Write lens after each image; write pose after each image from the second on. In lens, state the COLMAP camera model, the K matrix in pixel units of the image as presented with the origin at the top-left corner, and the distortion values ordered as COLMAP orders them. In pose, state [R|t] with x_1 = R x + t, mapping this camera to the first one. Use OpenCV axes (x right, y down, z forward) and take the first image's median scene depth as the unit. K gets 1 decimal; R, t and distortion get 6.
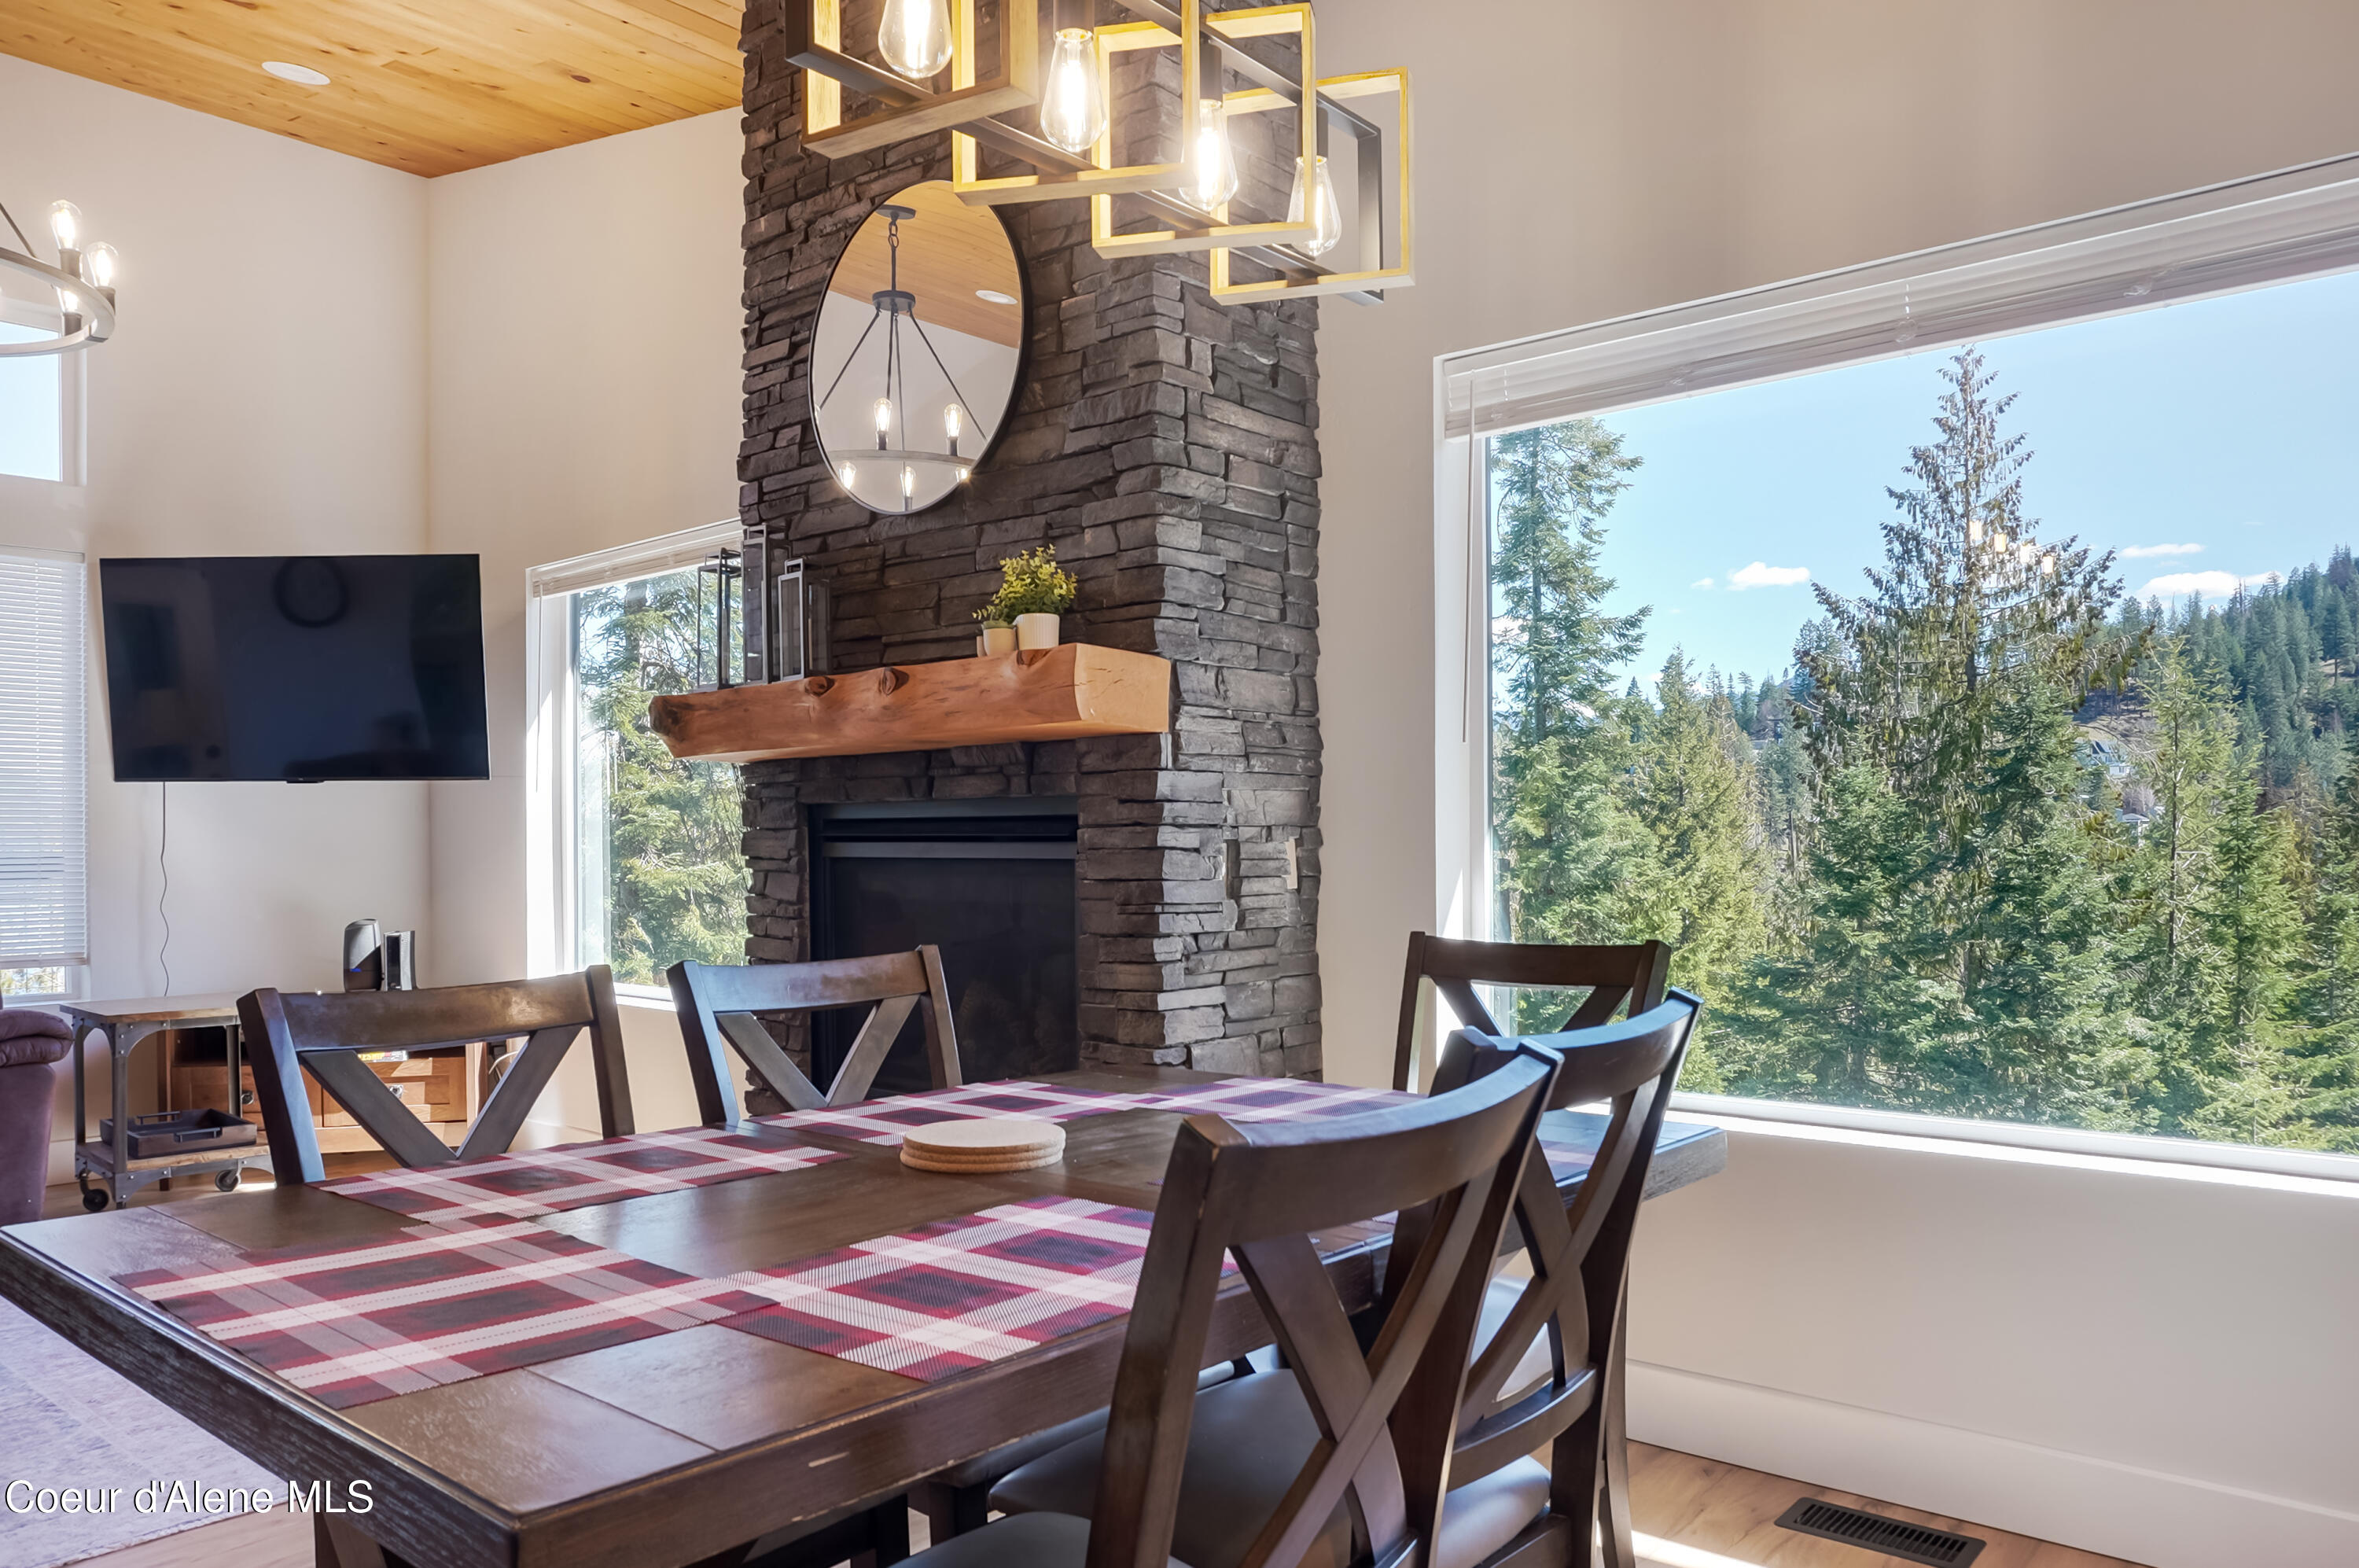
lens RADIAL K [[1643.5, 0, 1167.0], [0, 1643.5, 844.1], [0, 0, 1]] dist [-0.044346, 0.023826]
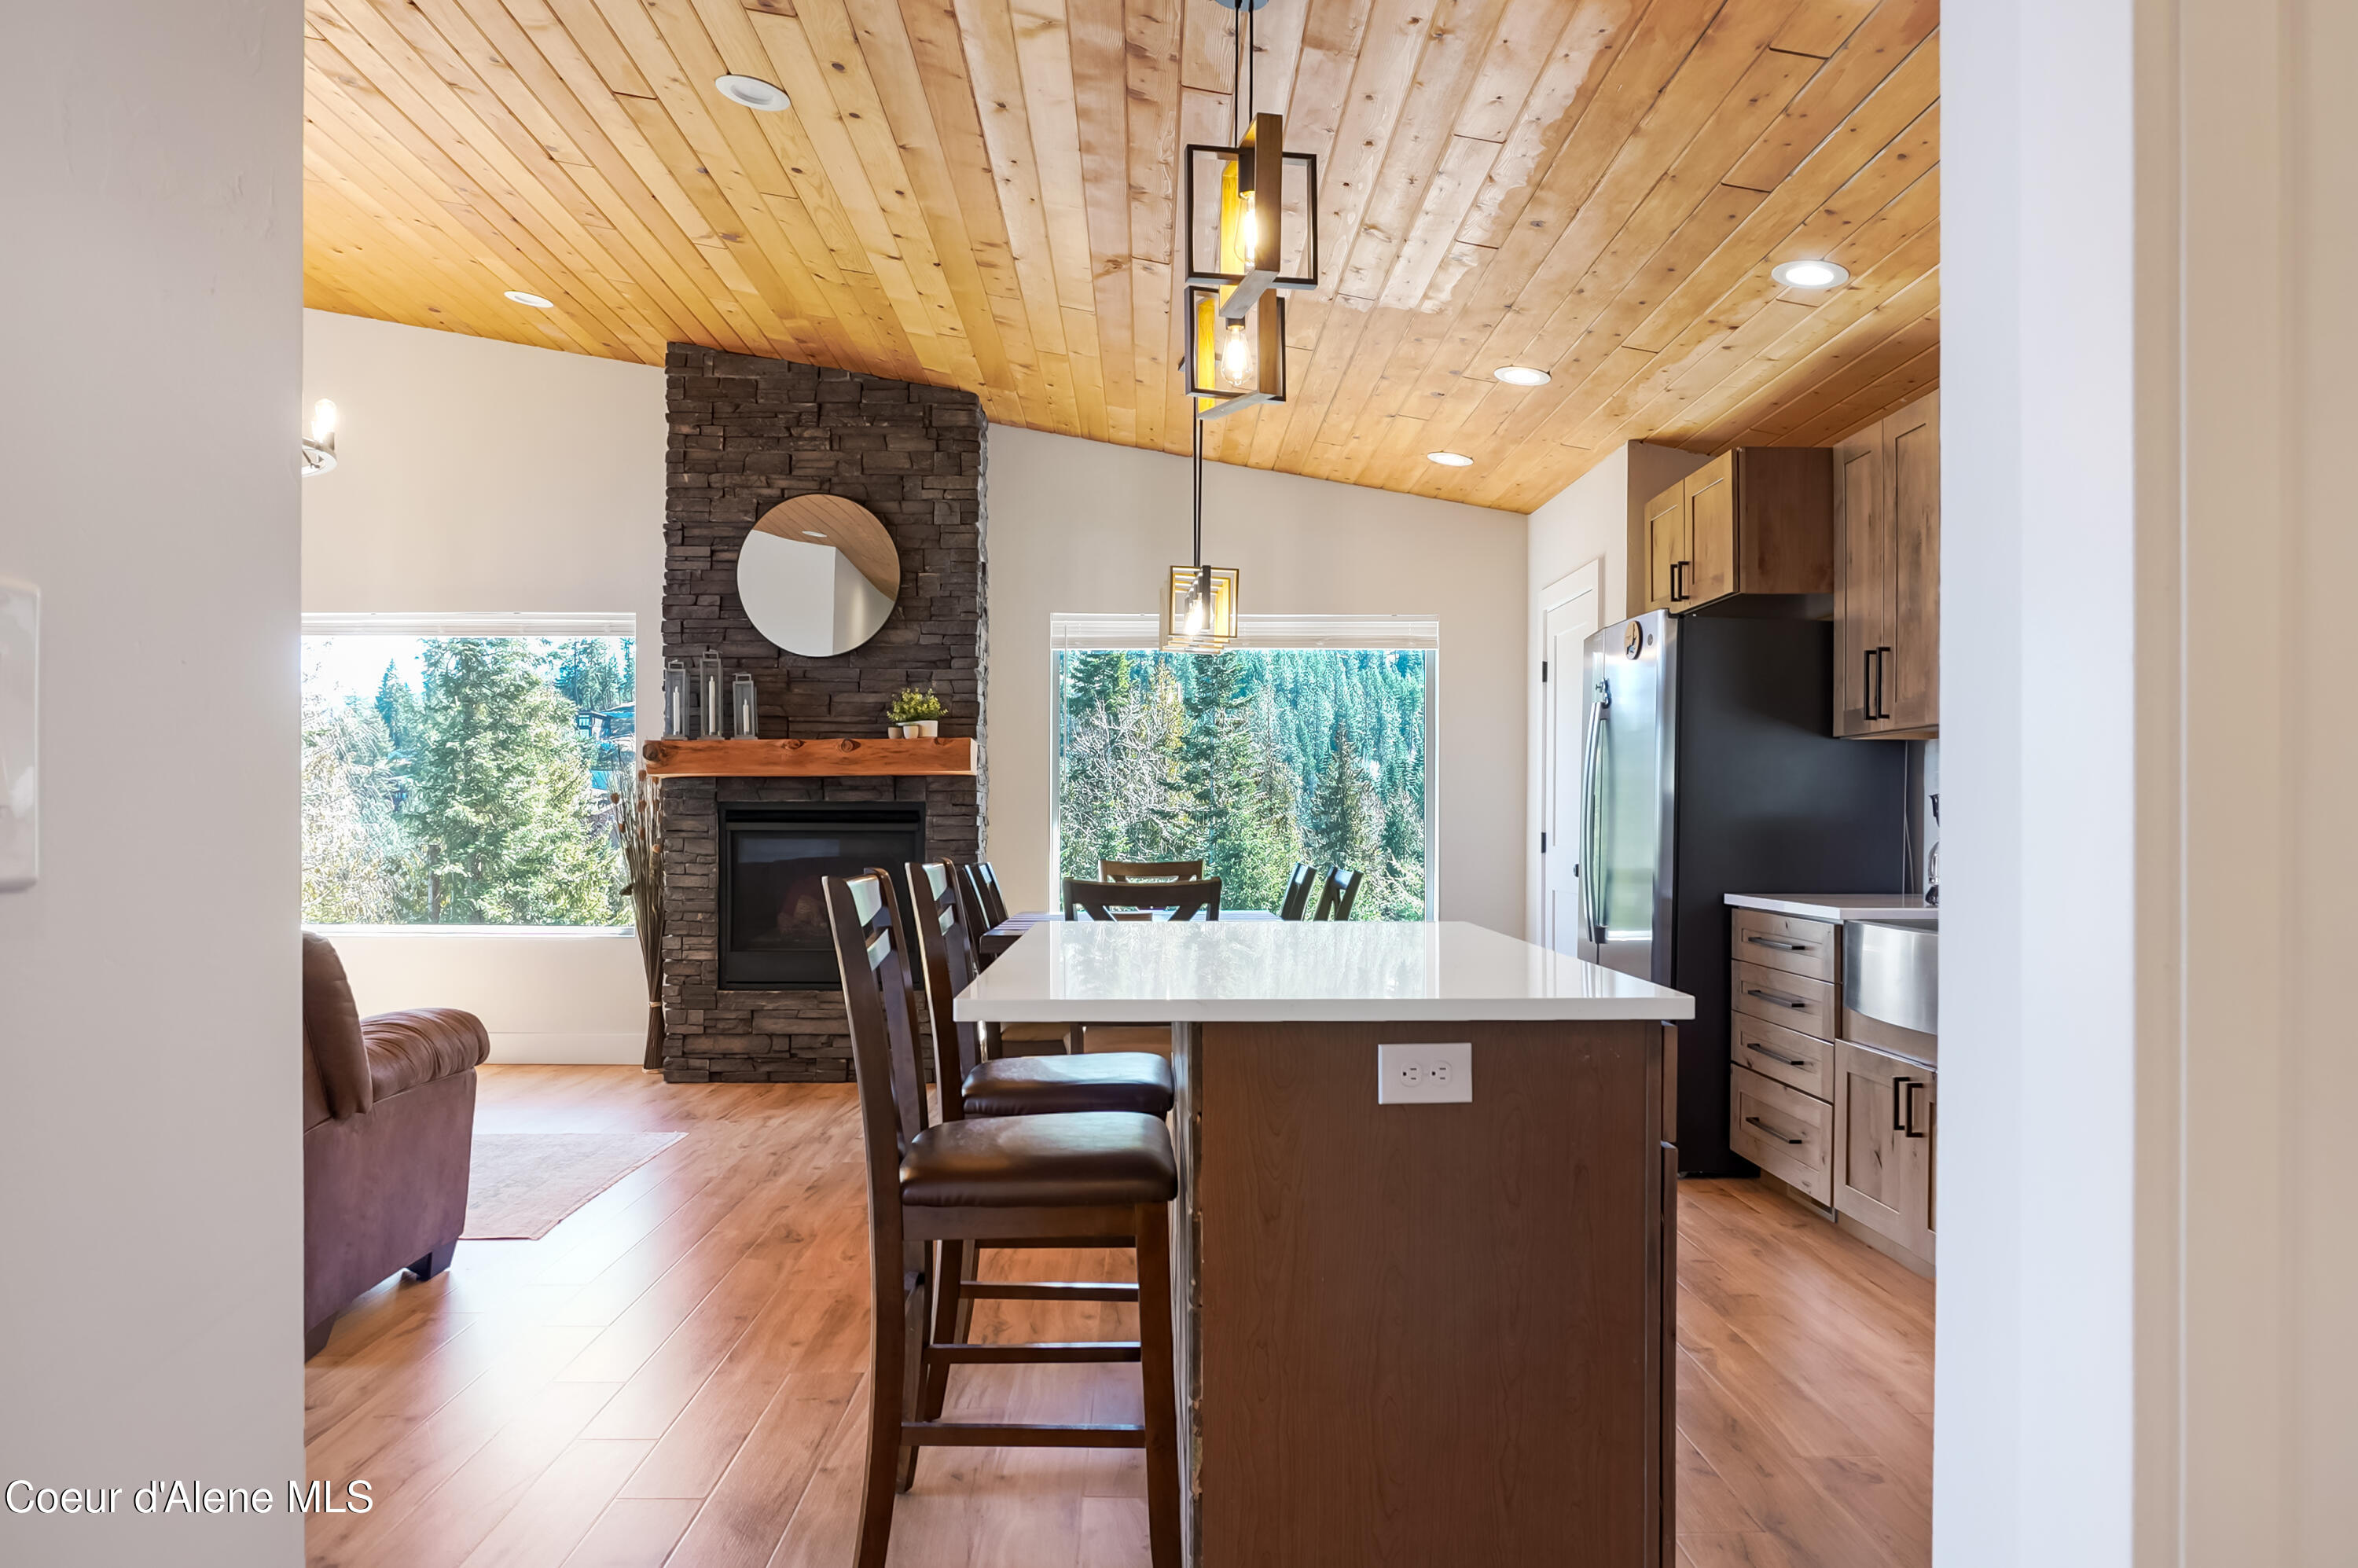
lens RADIAL K [[1630.1, 0, 1176.7], [0, 1630.1, 837.7], [0, 0, 1]] dist [-0.038160, 0.008836]
pose [[0.742046, 0.003929, 0.670337, -1.145281], [-0.004945, 0.999988, -0.000387, 0.015718], [-0.670331, -0.003028, 0.742056, -0.756057]]
